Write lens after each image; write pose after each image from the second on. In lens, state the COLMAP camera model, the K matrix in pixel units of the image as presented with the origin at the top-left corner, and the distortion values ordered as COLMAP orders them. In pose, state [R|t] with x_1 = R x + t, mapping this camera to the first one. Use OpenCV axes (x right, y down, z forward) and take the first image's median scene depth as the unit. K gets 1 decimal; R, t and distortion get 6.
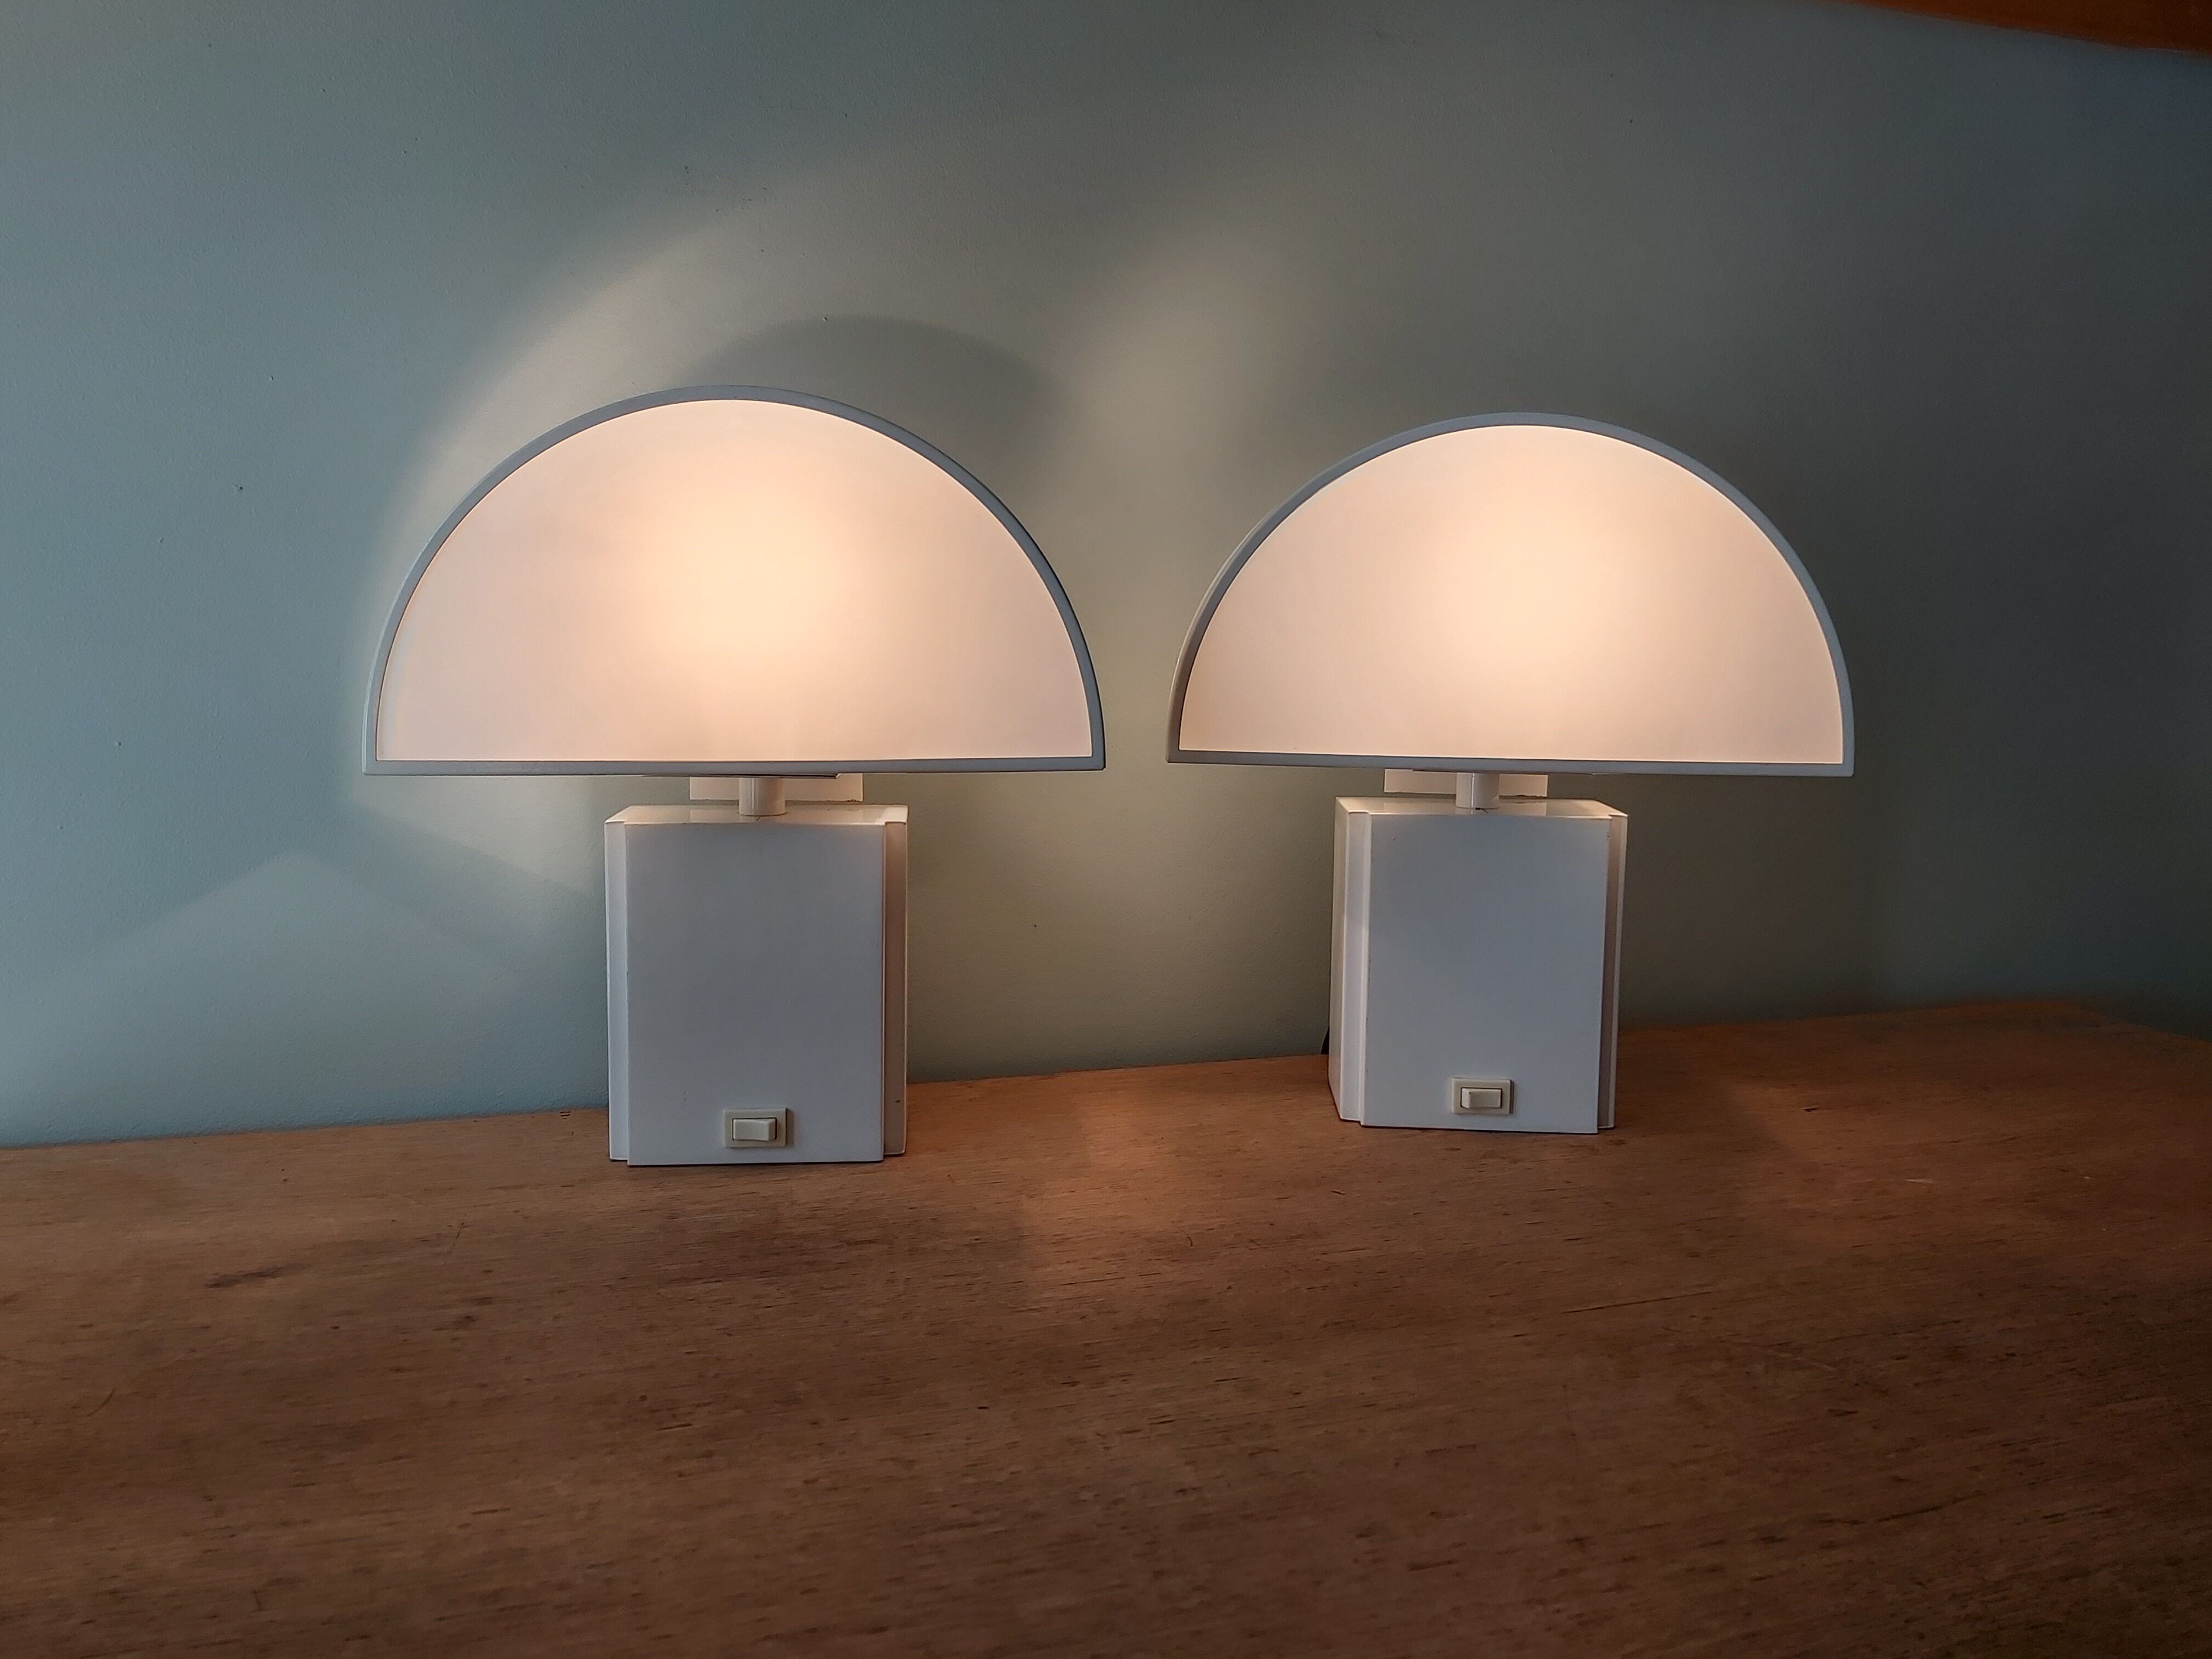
lens RADIAL K [[1728.3, 0, 1068.2], [0, 1728.3, 858.5], [0, 0, 1]] dist [0.019675, -0.061417]
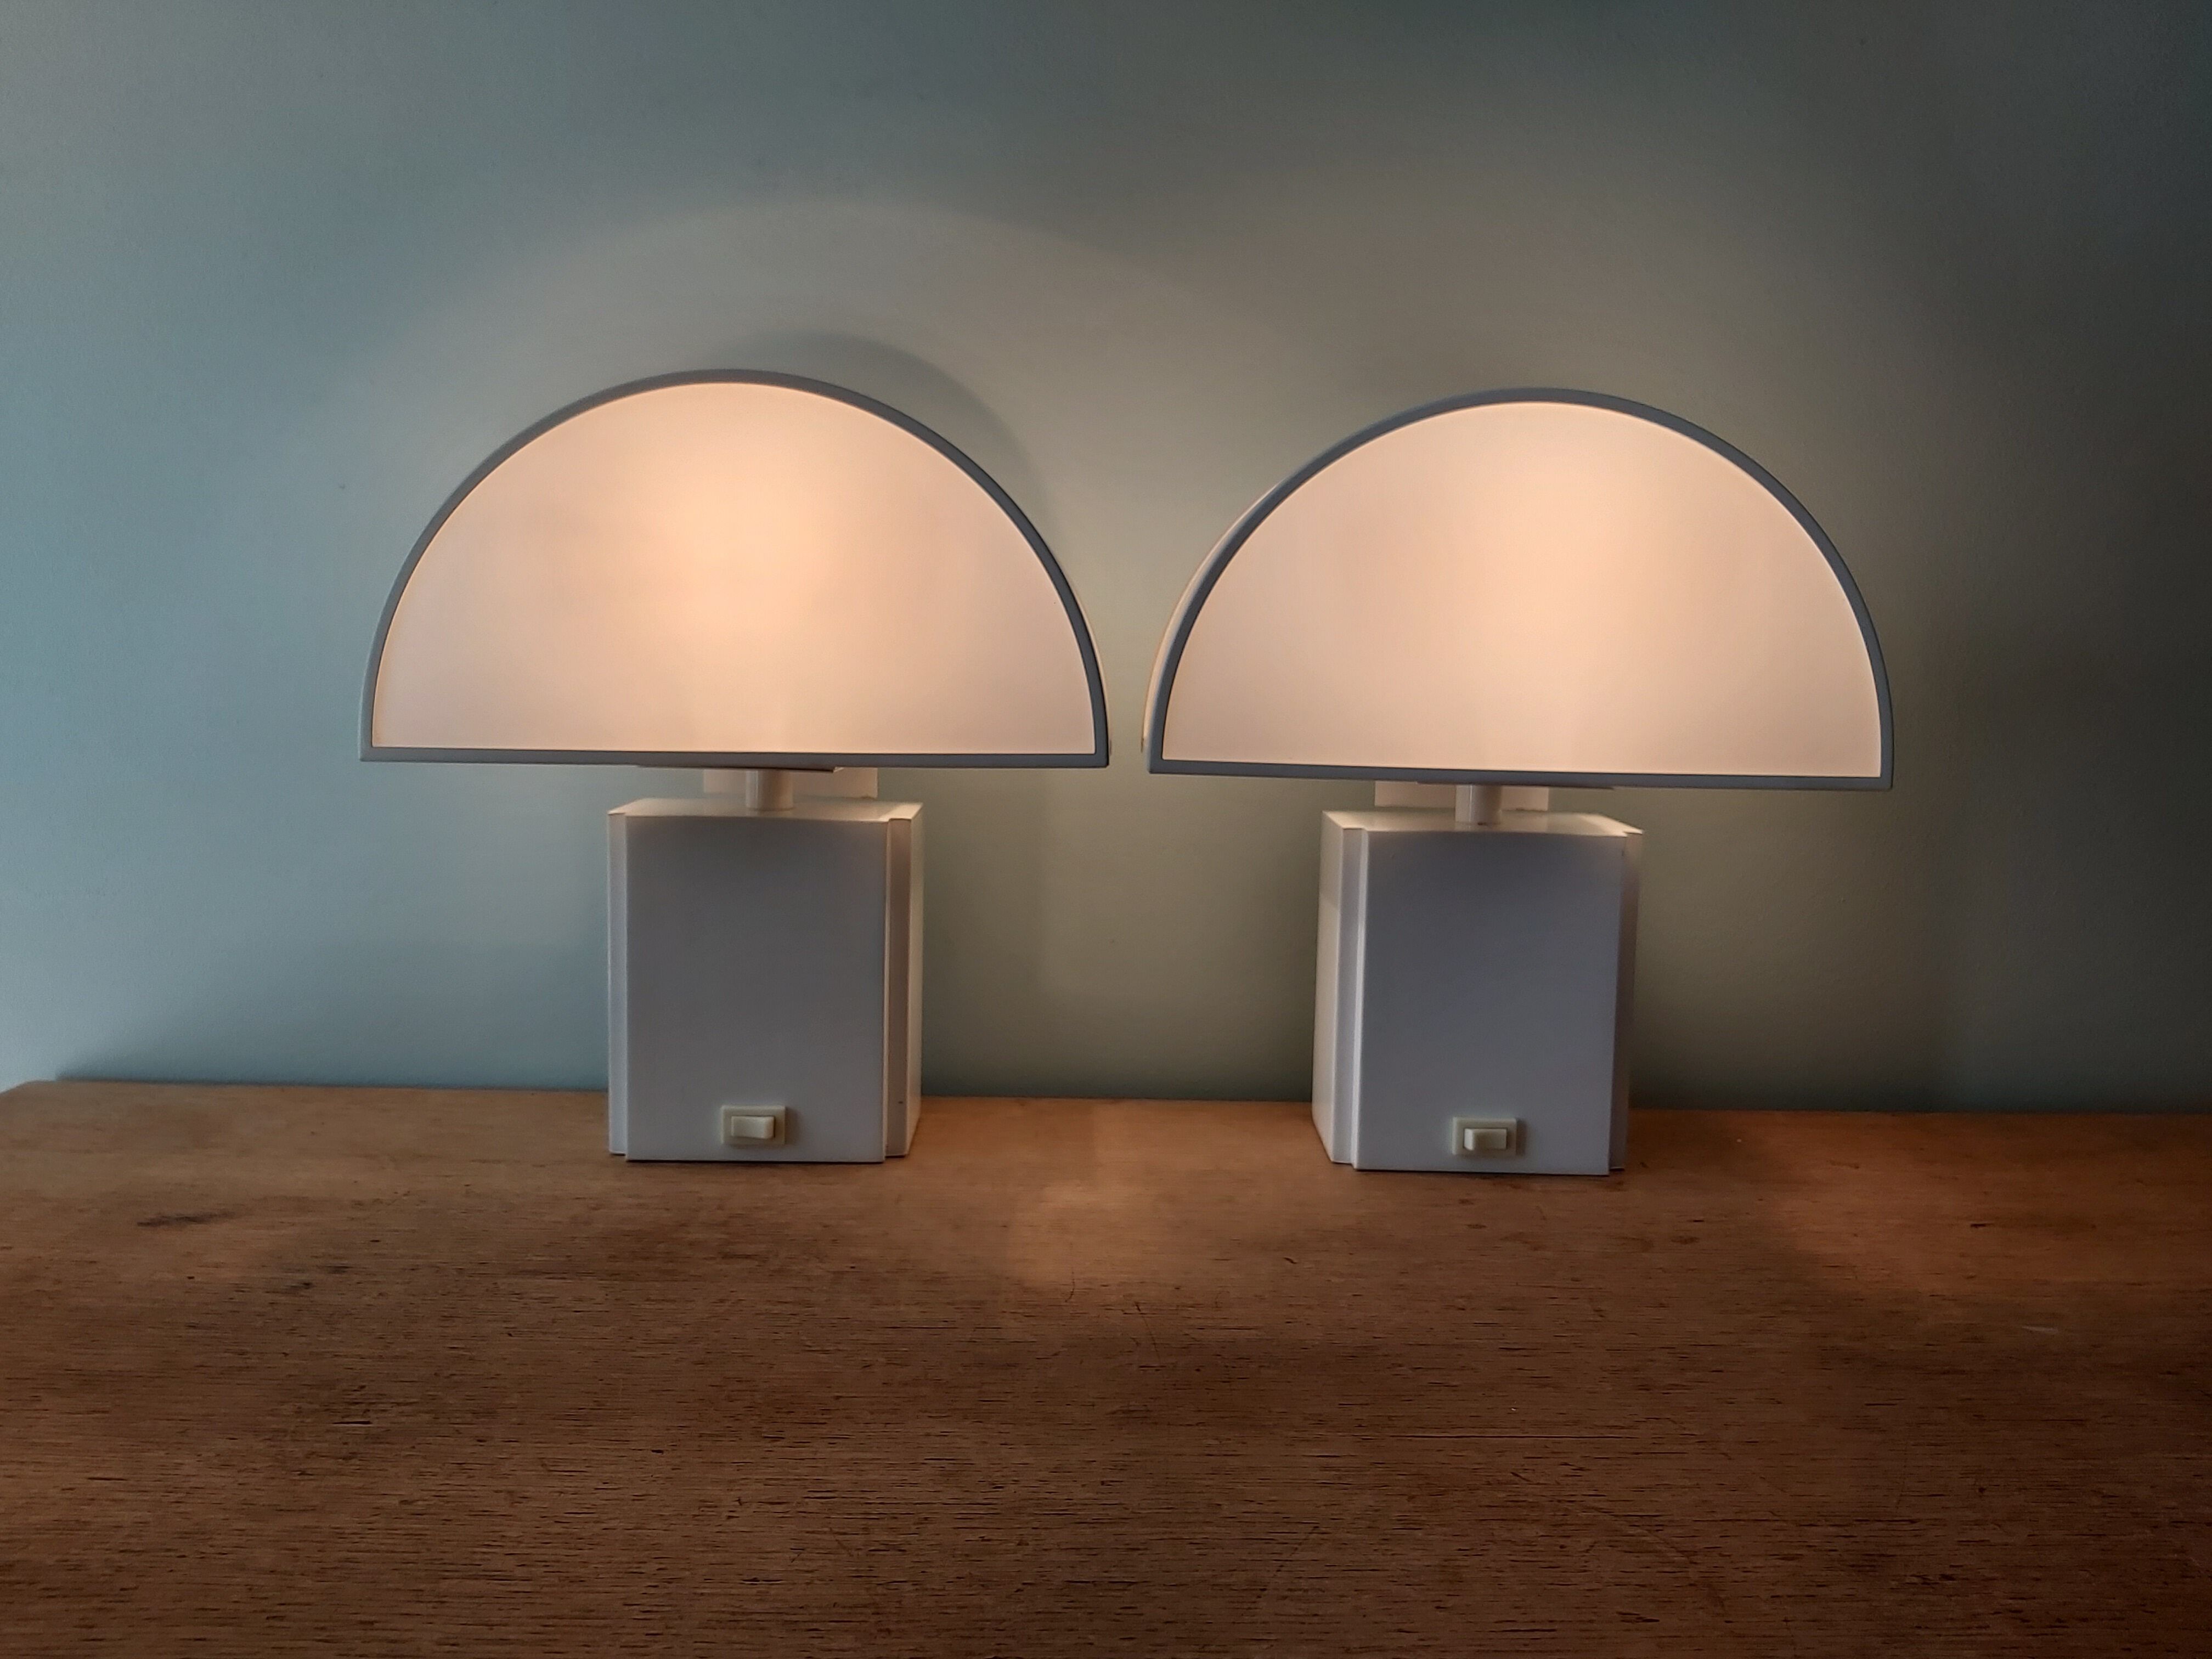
lens RADIAL K [[1728.3, 0, 1092.9], [0, 1728.3, 814.8], [0, 0, 1]] dist [0.019675, -0.061417]
pose [[0.954564, 0.040379, -0.295259, 0.326606], [-0.044951, 0.998951, -0.008708, -0.022407], [0.294598, 0.021585, 0.955378, 0.129424]]
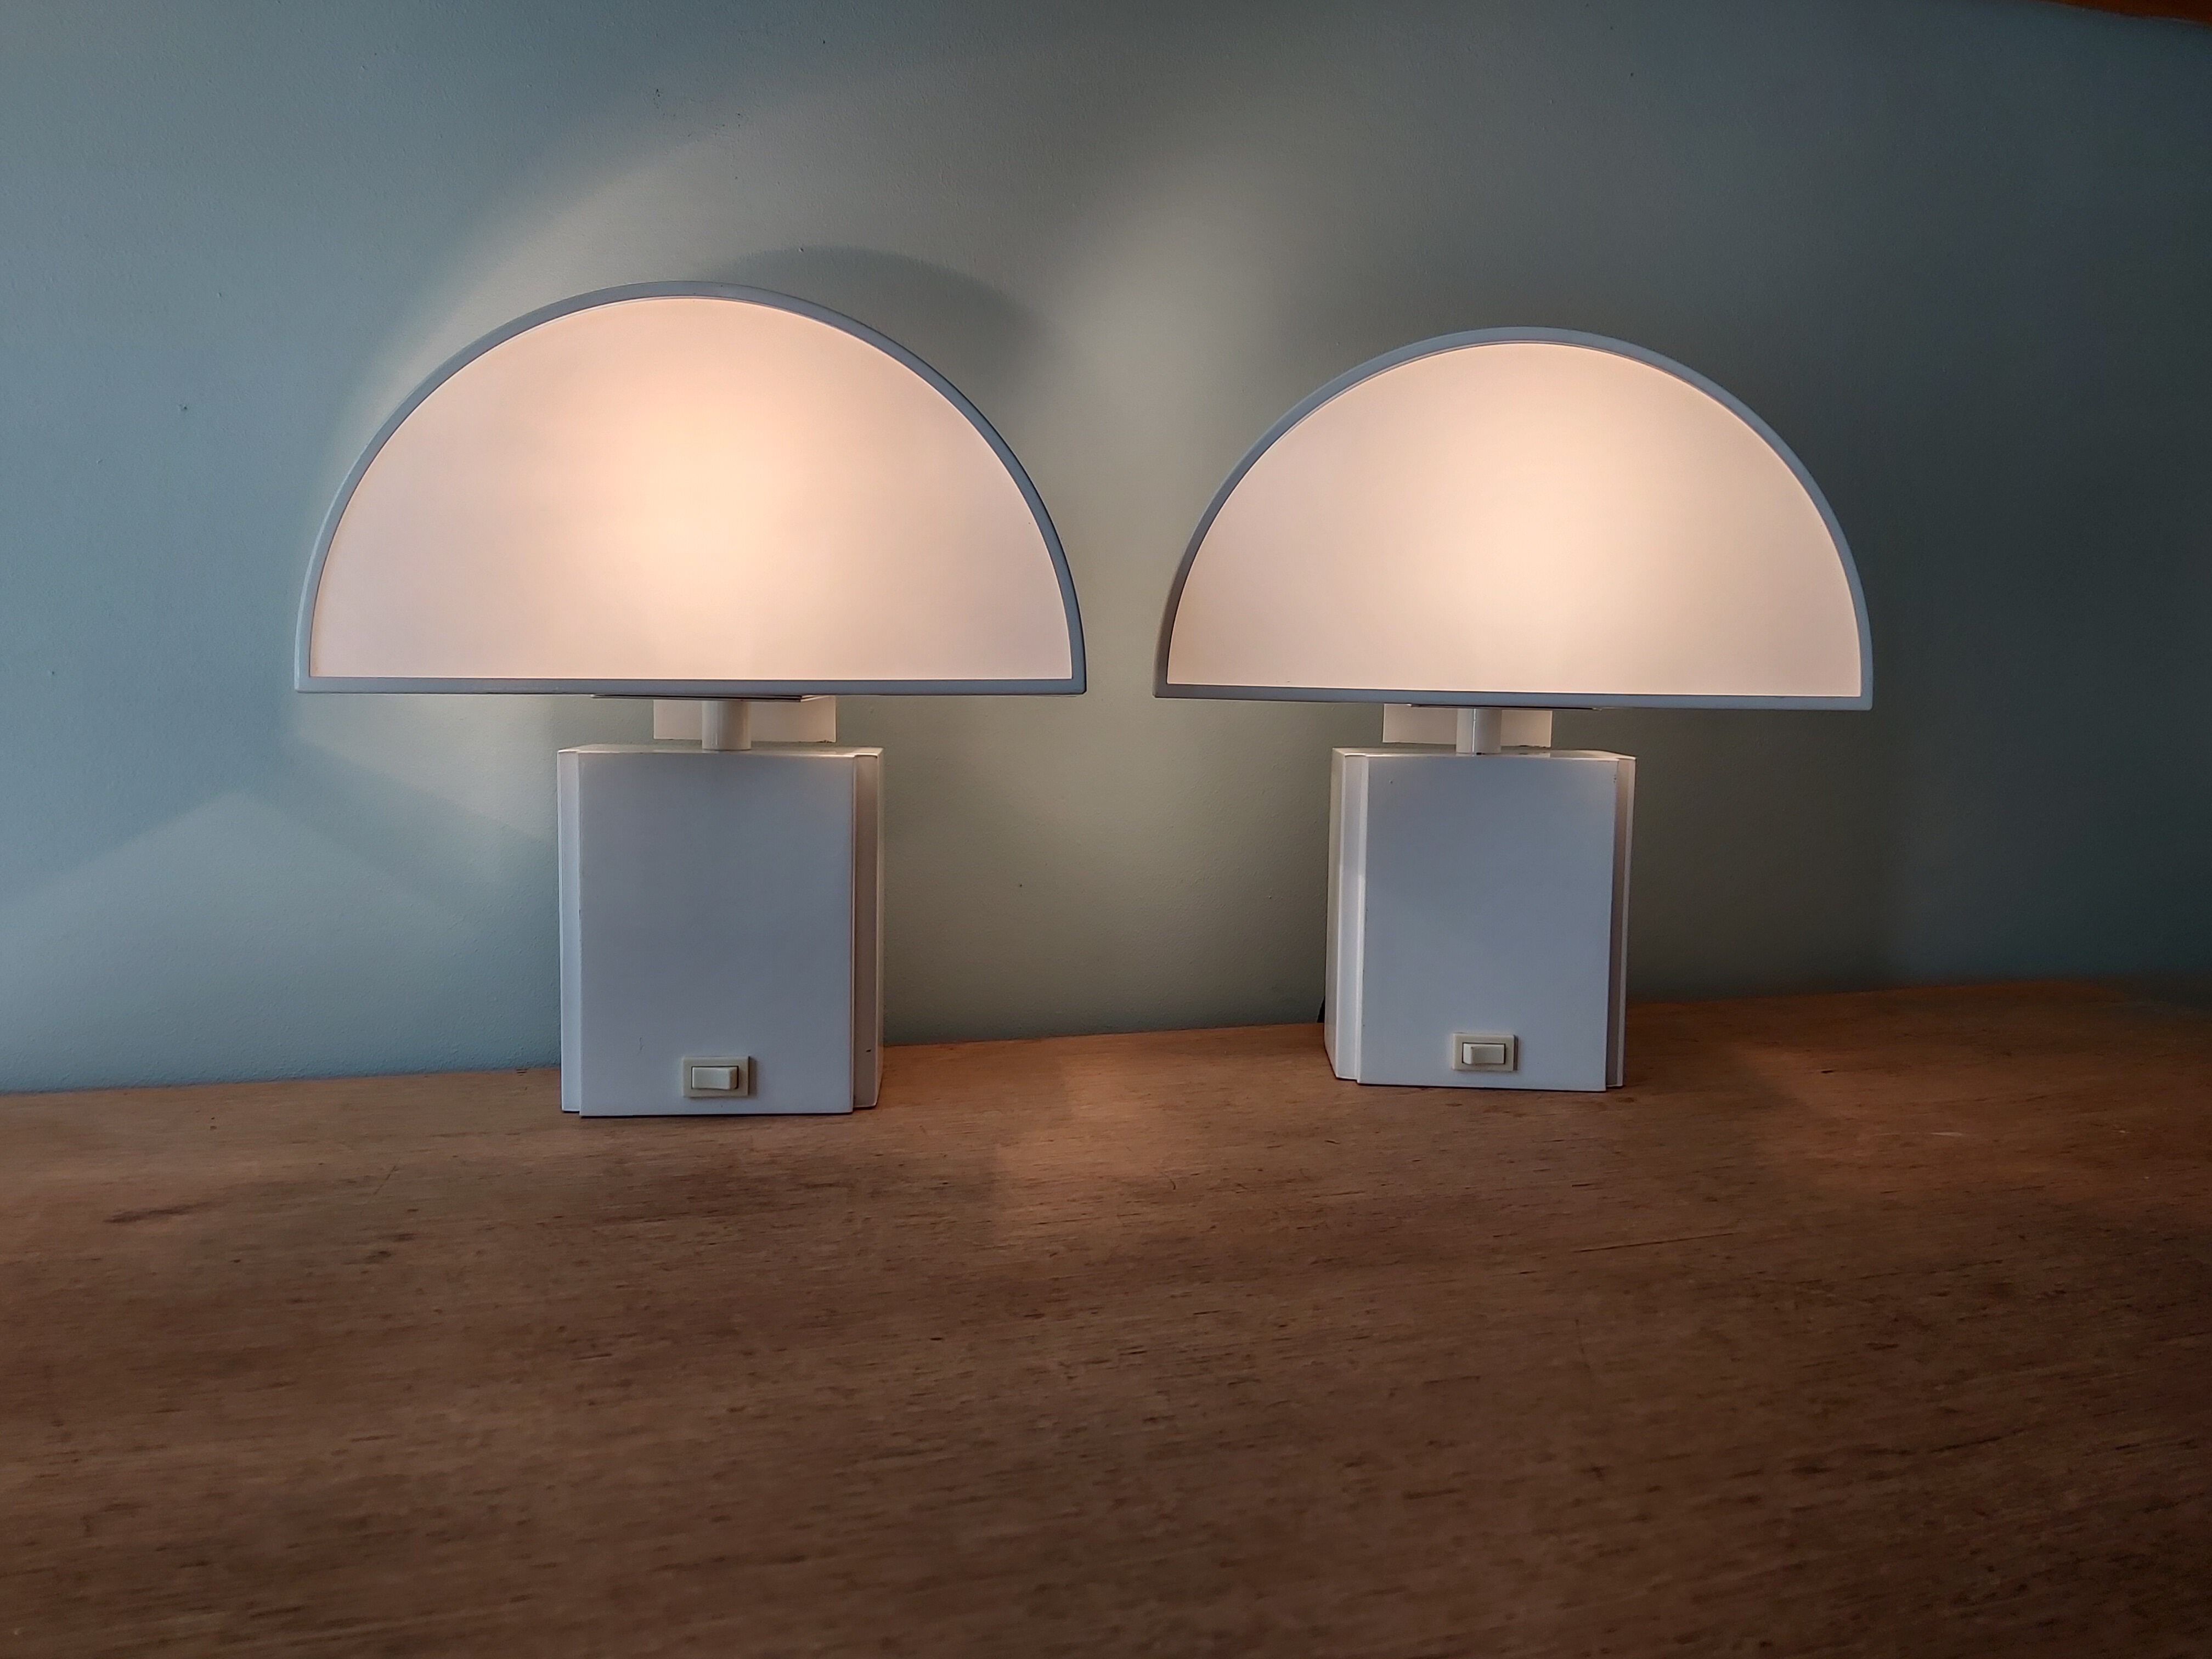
lens RADIAL K [[1728.3, 0, 1080.4], [0, 1728.3, 829.8], [0, 0, 1]] dist [0.019675, -0.061417]
pose [[0.999975, 0.003625, 0.006088, 0.013587], [-0.003475, 0.999693, -0.024532, 0.050241], [-0.006175, 0.024510, 0.999681, 0.060380]]
